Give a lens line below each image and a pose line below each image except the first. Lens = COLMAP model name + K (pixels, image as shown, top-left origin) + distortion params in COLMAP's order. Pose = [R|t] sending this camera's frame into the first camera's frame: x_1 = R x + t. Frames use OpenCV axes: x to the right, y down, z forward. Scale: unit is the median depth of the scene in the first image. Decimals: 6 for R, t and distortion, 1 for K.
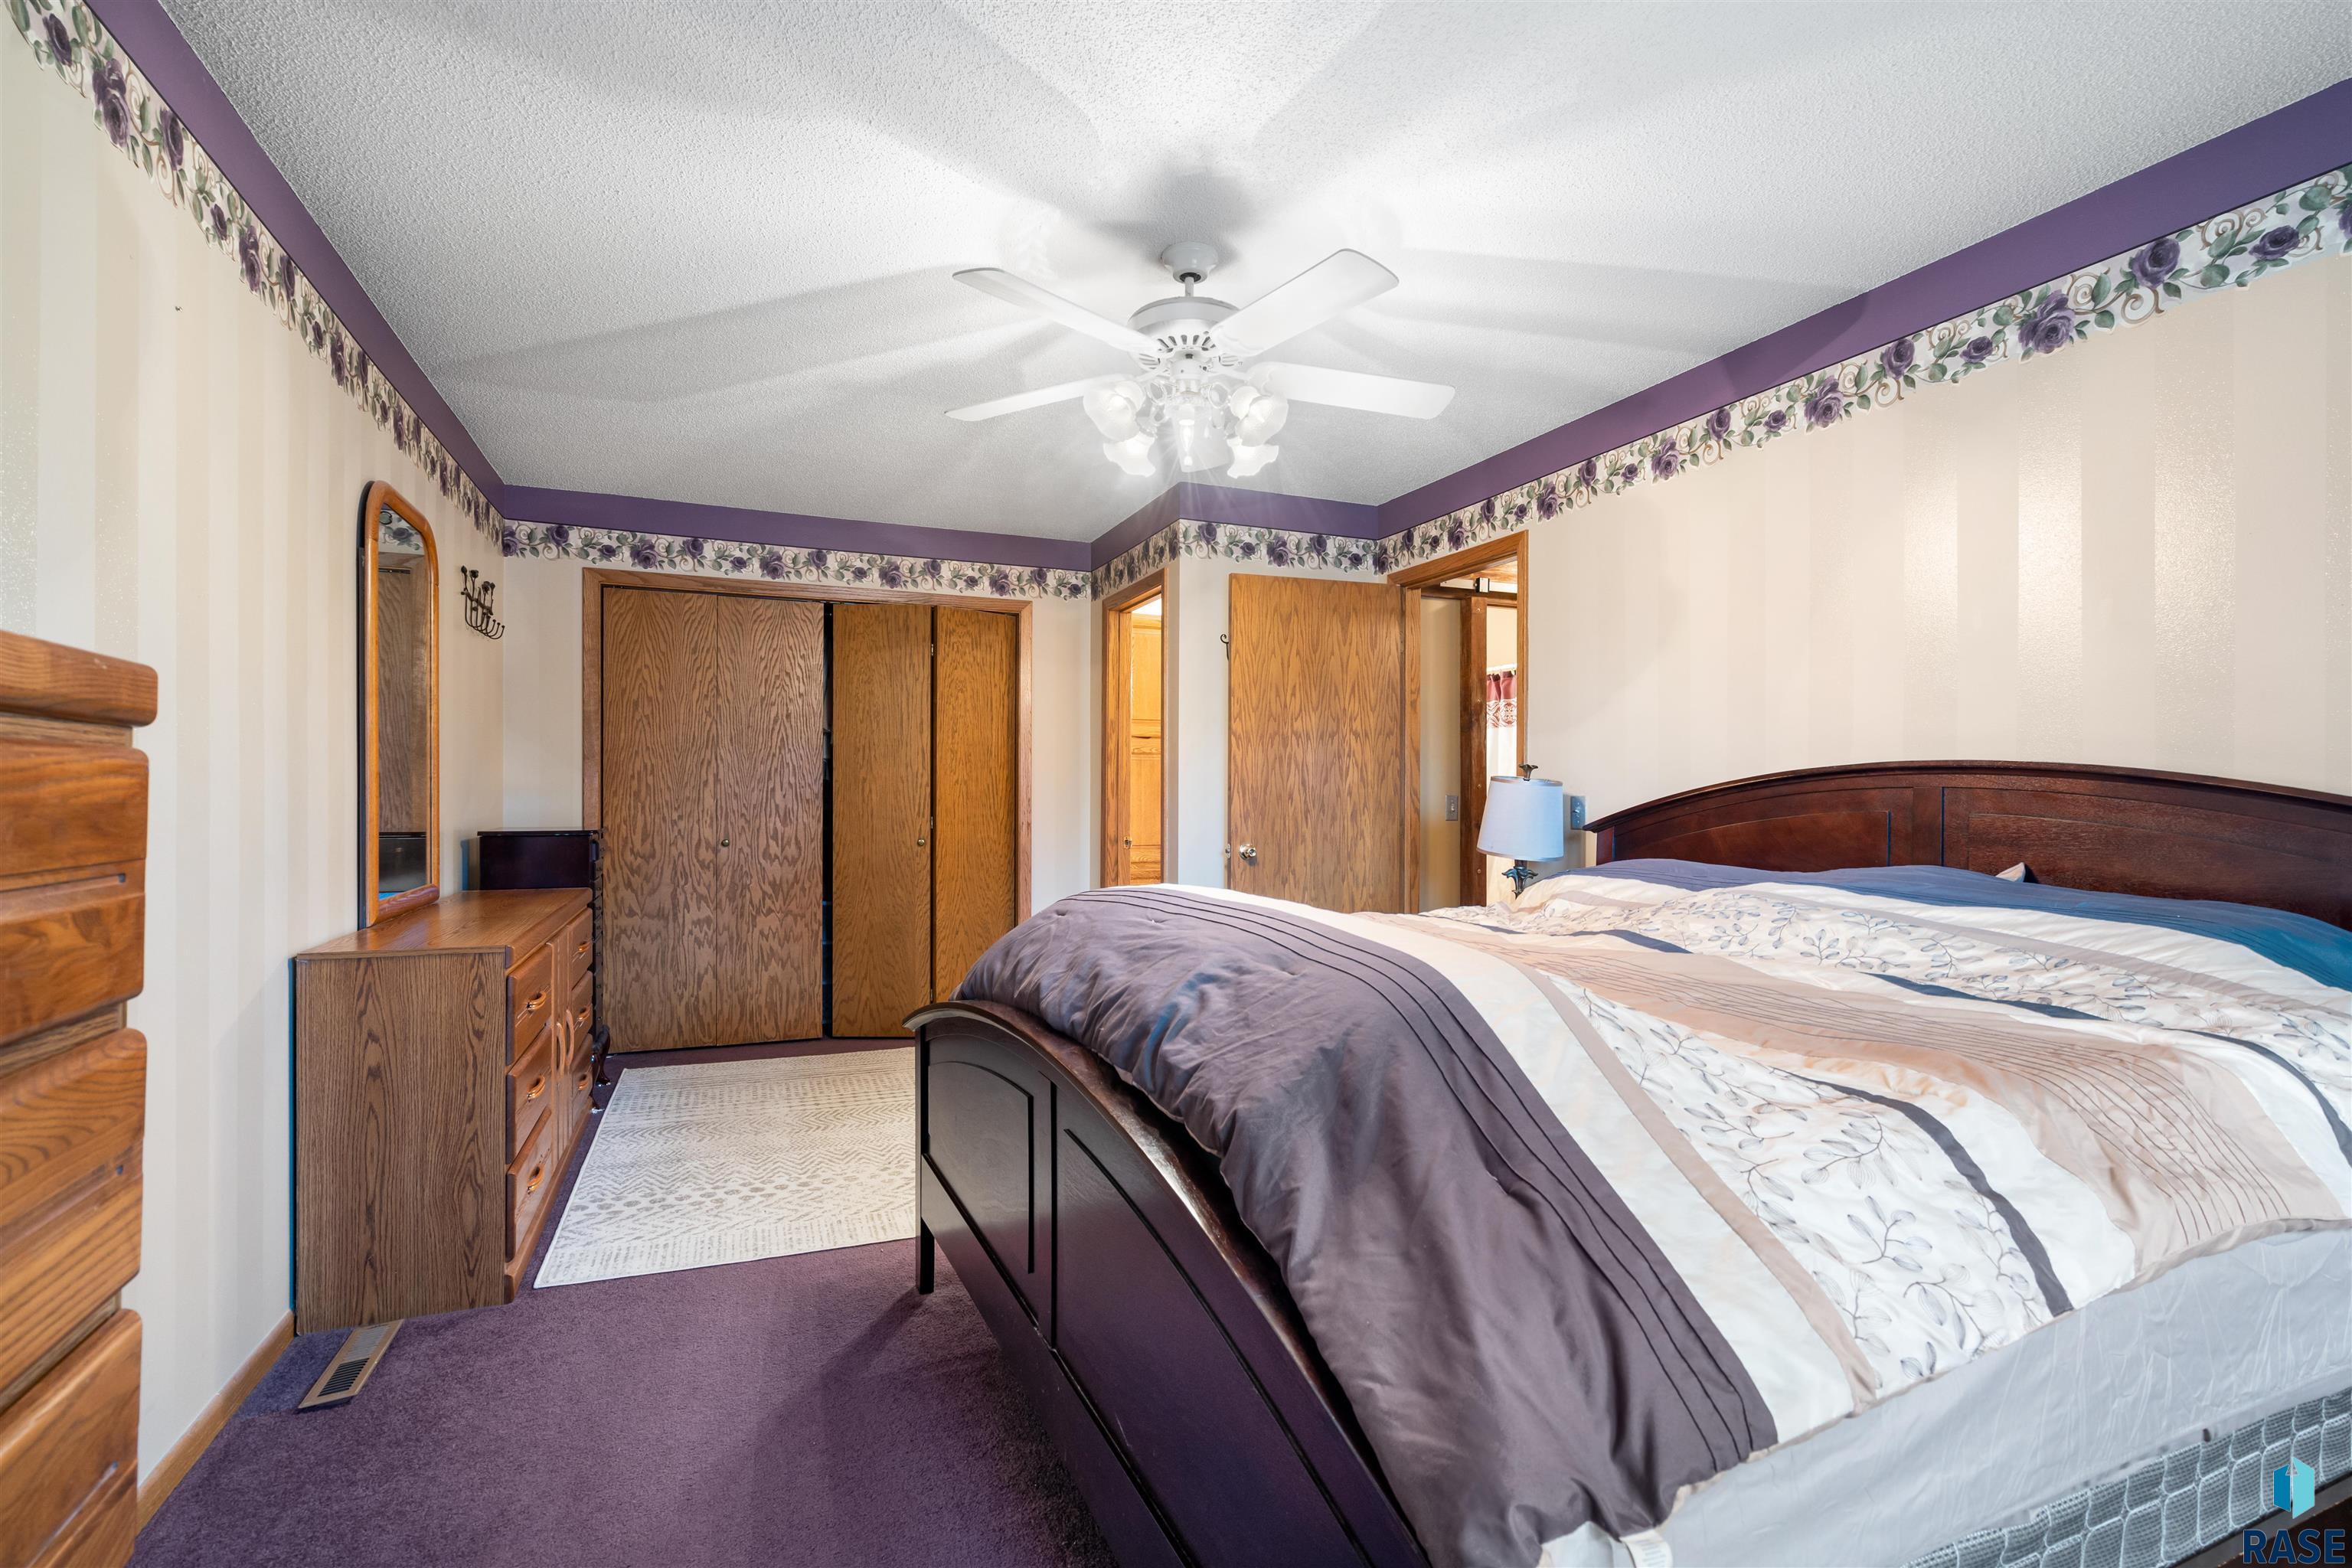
lens RADIAL K [[1070.5, 0, 1188.7], [0, 1070.5, 791.4], [0, 0, 1]] dist [-0.006131, 0.002400]
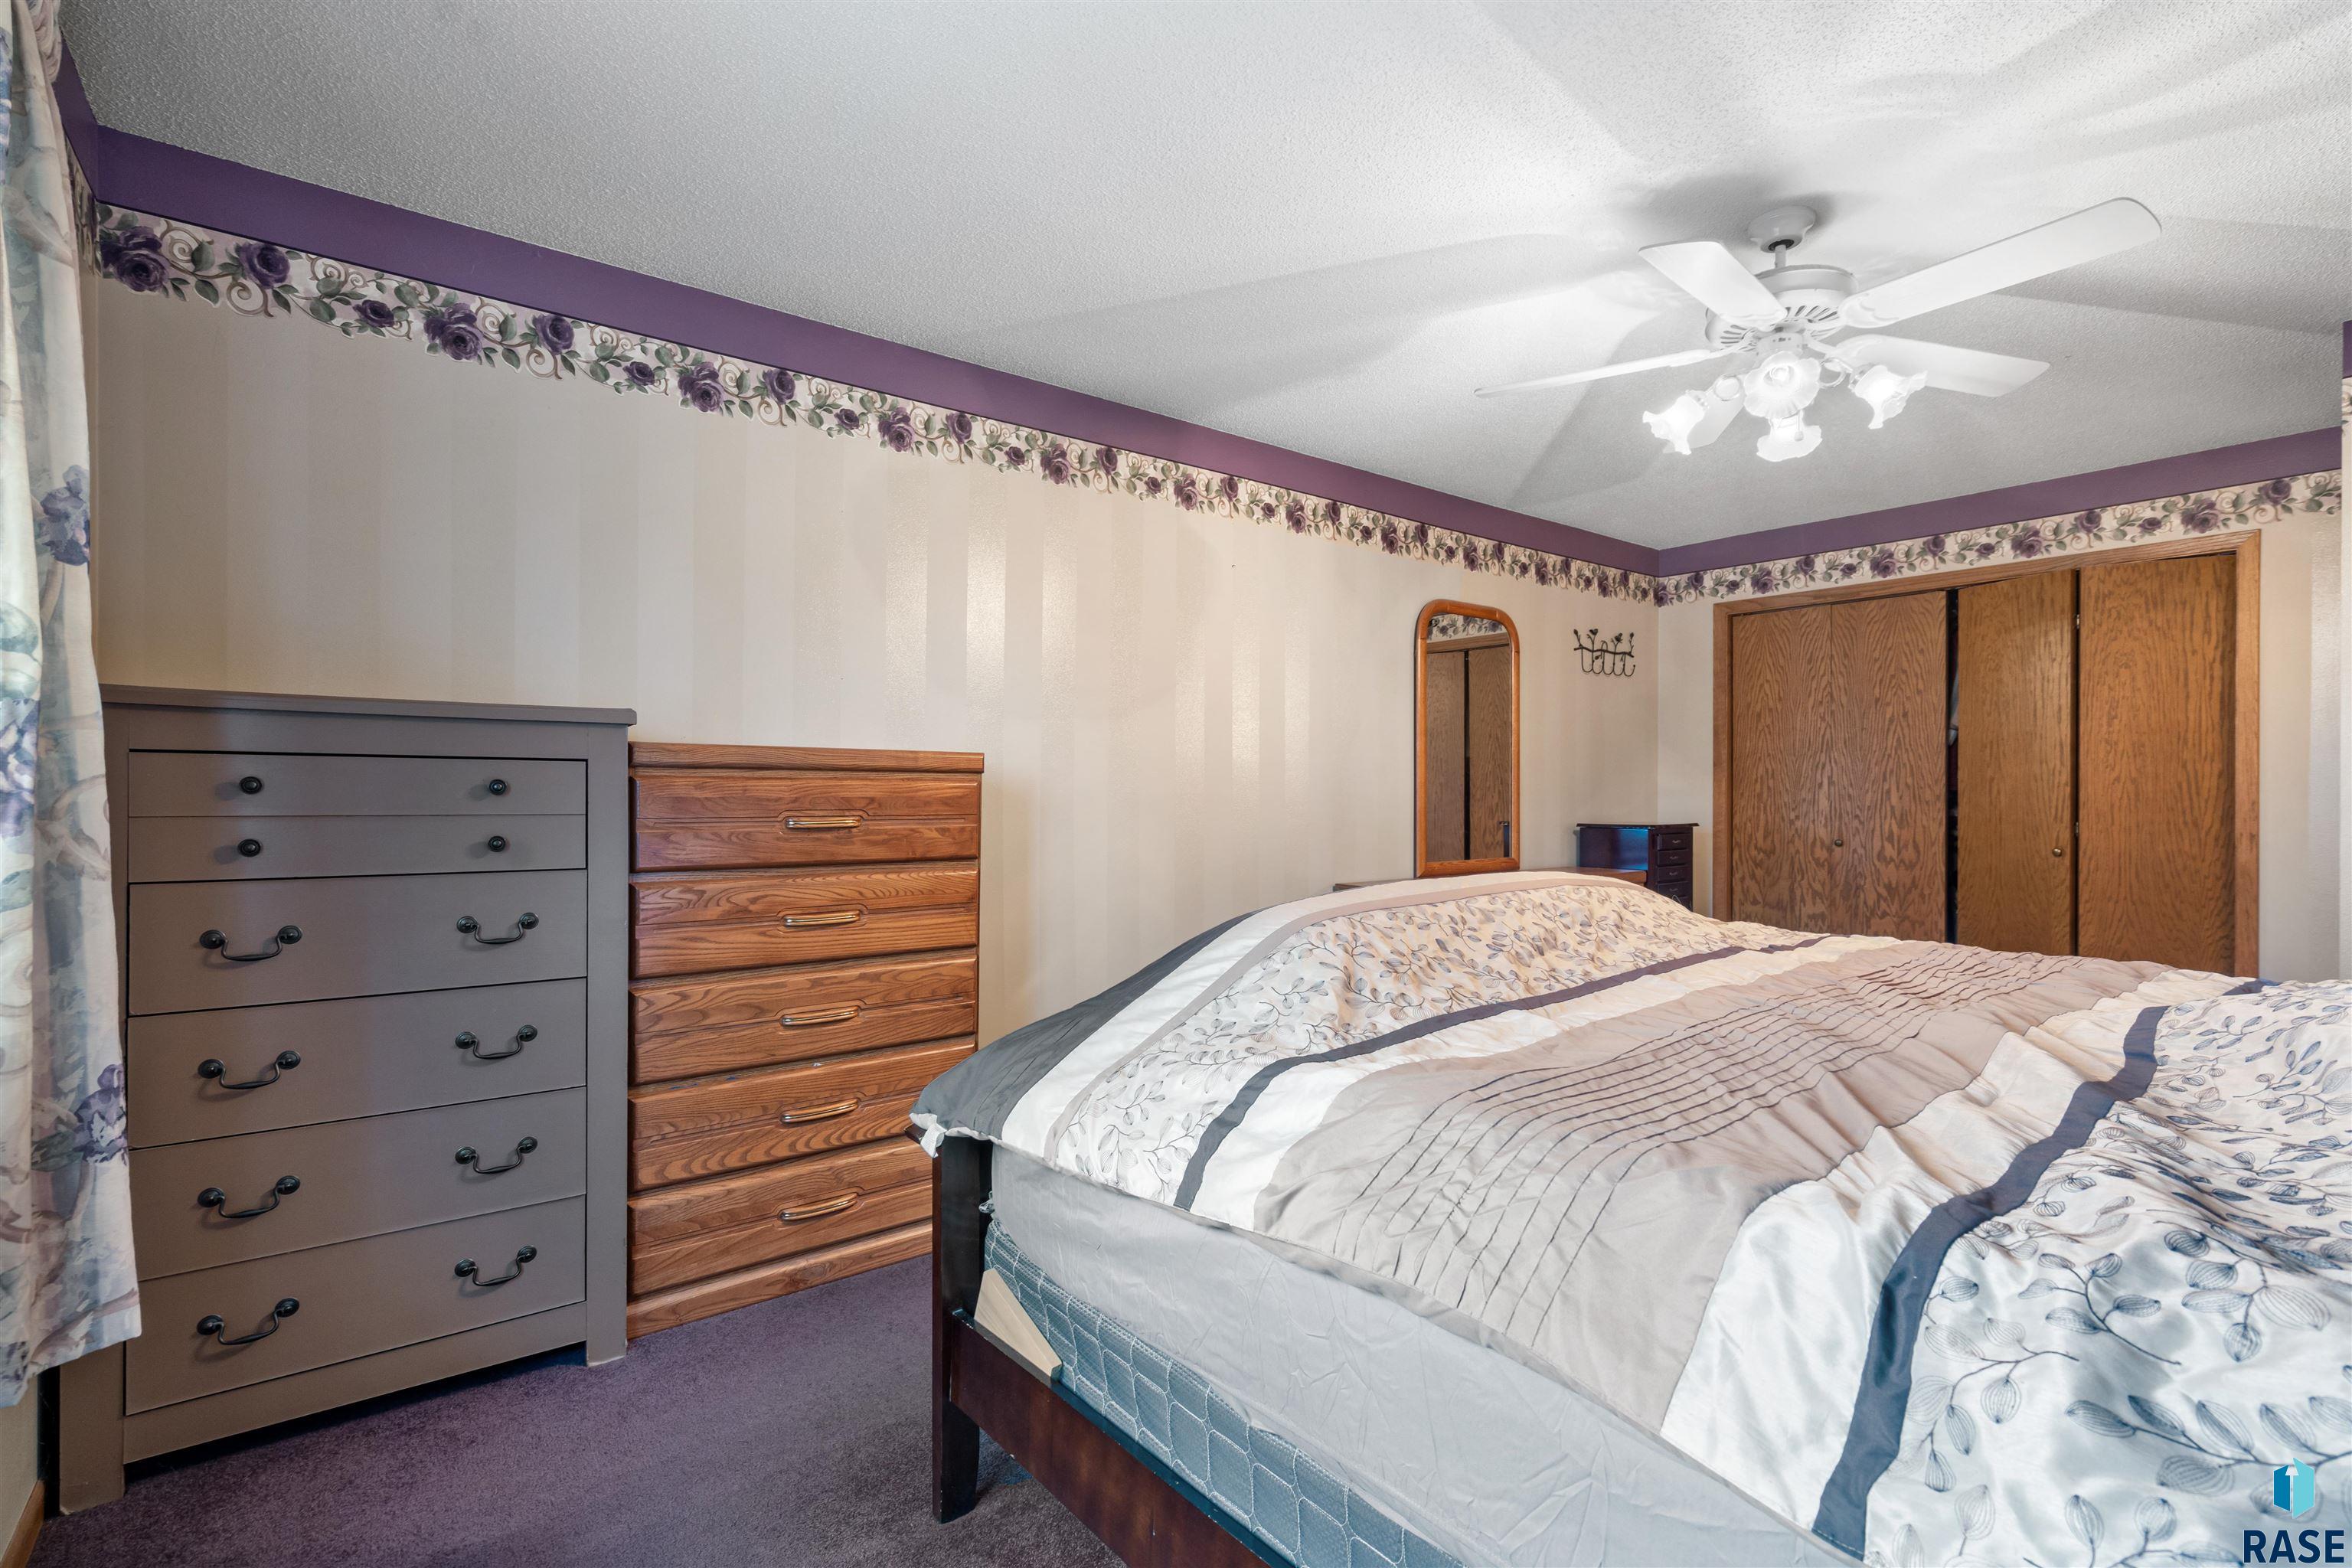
lens RADIAL K [[1070.5, 0, 1183.7], [0, 1070.5, 790.3], [0, 0, 1]] dist [-0.006131, 0.002400]
pose [[0.264007, -0.009854, -0.964470, 0.391546], [-0.004072, 0.999928, -0.011331, 0.011507], [0.964512, 0.006919, 0.263947, 0.117290]]
